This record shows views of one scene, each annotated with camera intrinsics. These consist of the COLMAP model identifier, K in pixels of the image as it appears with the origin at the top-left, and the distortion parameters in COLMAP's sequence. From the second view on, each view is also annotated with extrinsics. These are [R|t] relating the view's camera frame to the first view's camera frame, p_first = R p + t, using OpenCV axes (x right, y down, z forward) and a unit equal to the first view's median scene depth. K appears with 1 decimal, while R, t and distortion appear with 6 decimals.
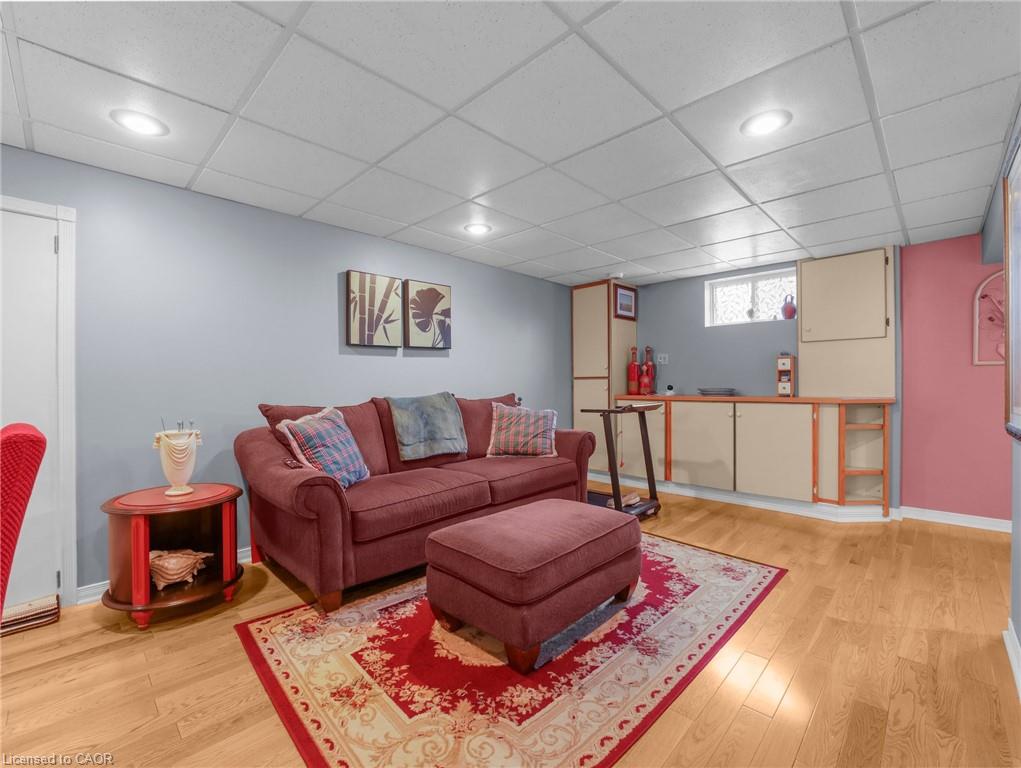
lens RADIAL K [[448.7, 0, 506.8], [0, 448.7, 387.9], [0, 0, 1]] dist [-0.037719, 0.007720]
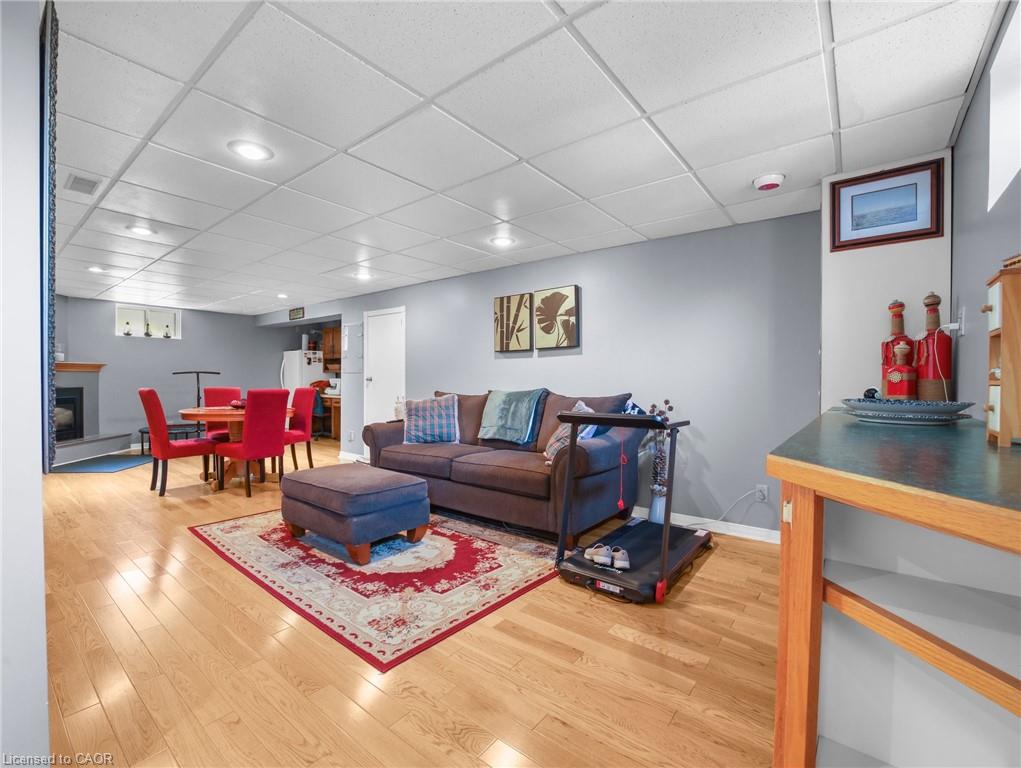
lens RADIAL K [[448.7, 0, 511.7], [0, 448.7, 388.4], [0, 0, 1]] dist [-0.037719, 0.007720]
pose [[0.109657, 0.022971, -0.993704, 0.957352], [-0.016310, 0.999640, 0.021309, -0.012818], [0.993836, 0.013870, 0.109992, 0.823723]]
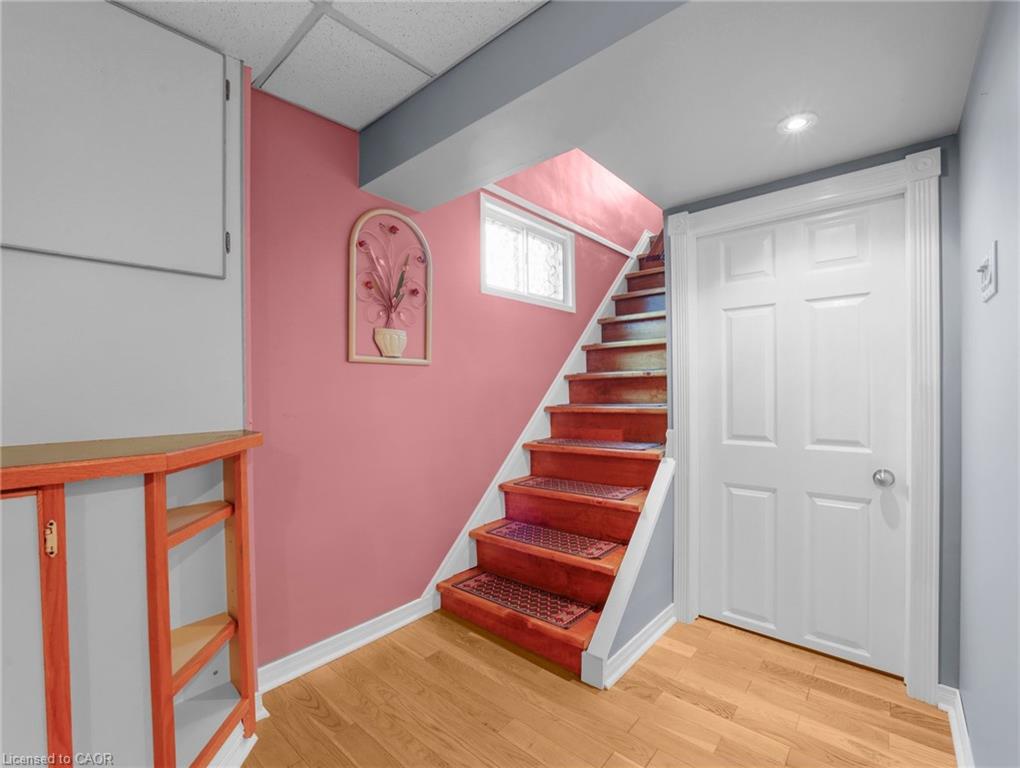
lens RADIAL K [[448.3, 0, 508.1], [0, 448.3, 390.2], [0, 0, 1]] dist [-0.037719, 0.007720]
pose [[-0.064731, 0.003402, 0.997897, 0.464106], [0.021704, 0.999762, -0.002001, -0.009983], [-0.997667, 0.021529, -0.064789, 0.788170]]
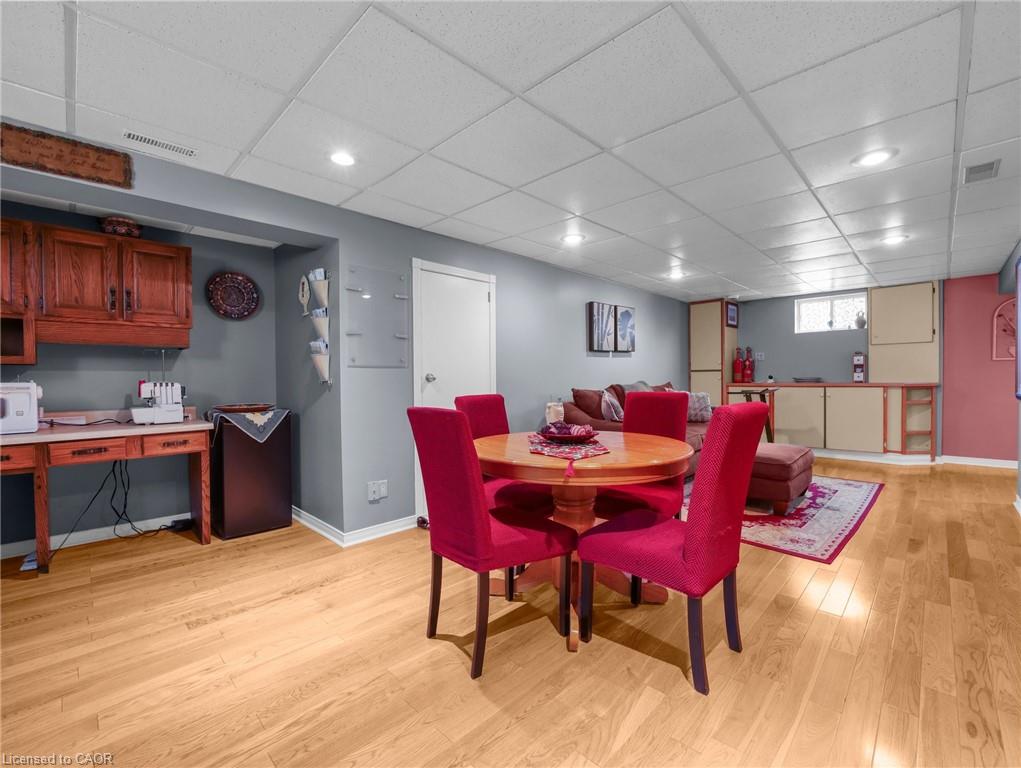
lens RADIAL K [[448.7, 0, 504.5], [0, 448.7, 388.0], [0, 0, 1]] dist [-0.037719, 0.007720]
pose [[0.999950, -0.008451, -0.005256, -0.596044], [0.008532, 0.999843, 0.015503, 0.005556], [0.005124, -0.015547, 0.999866, -0.500653]]
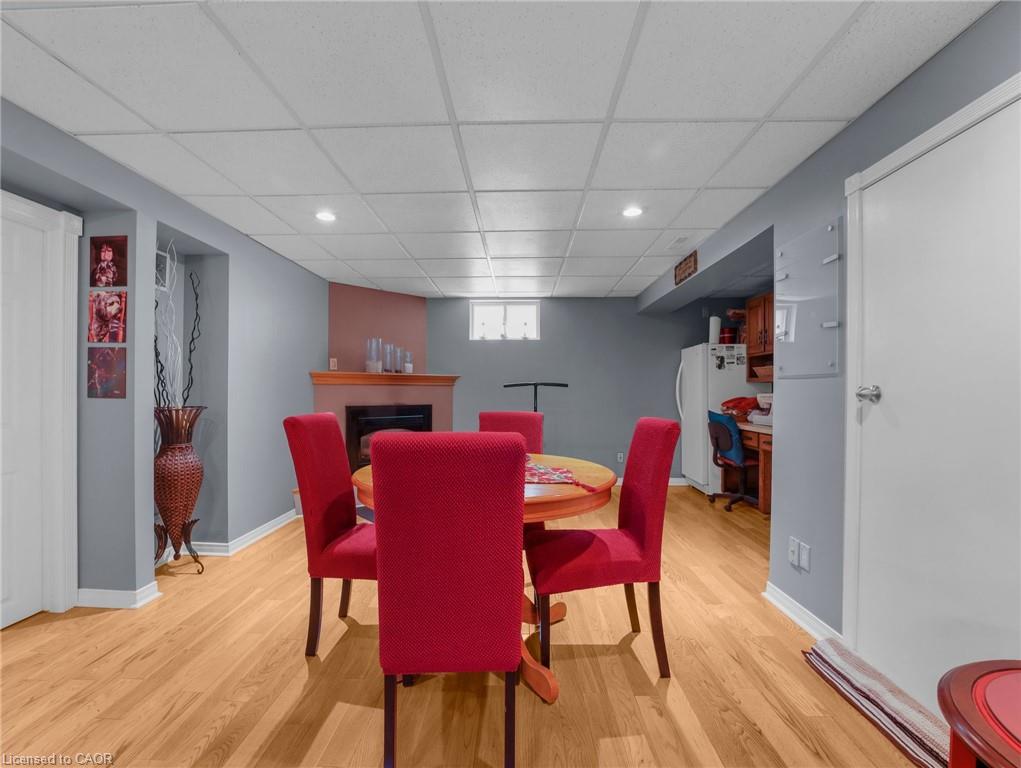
lens RADIAL K [[448.7, 0, 509.0], [0, 448.7, 392.2], [0, 0, 1]] dist [-0.037719, 0.007720]
pose [[-0.735342, -0.001247, -0.677695, -0.144088], [-0.008751, 0.999932, 0.007655, -0.005500], [0.677640, 0.011559, -0.735303, 0.564175]]
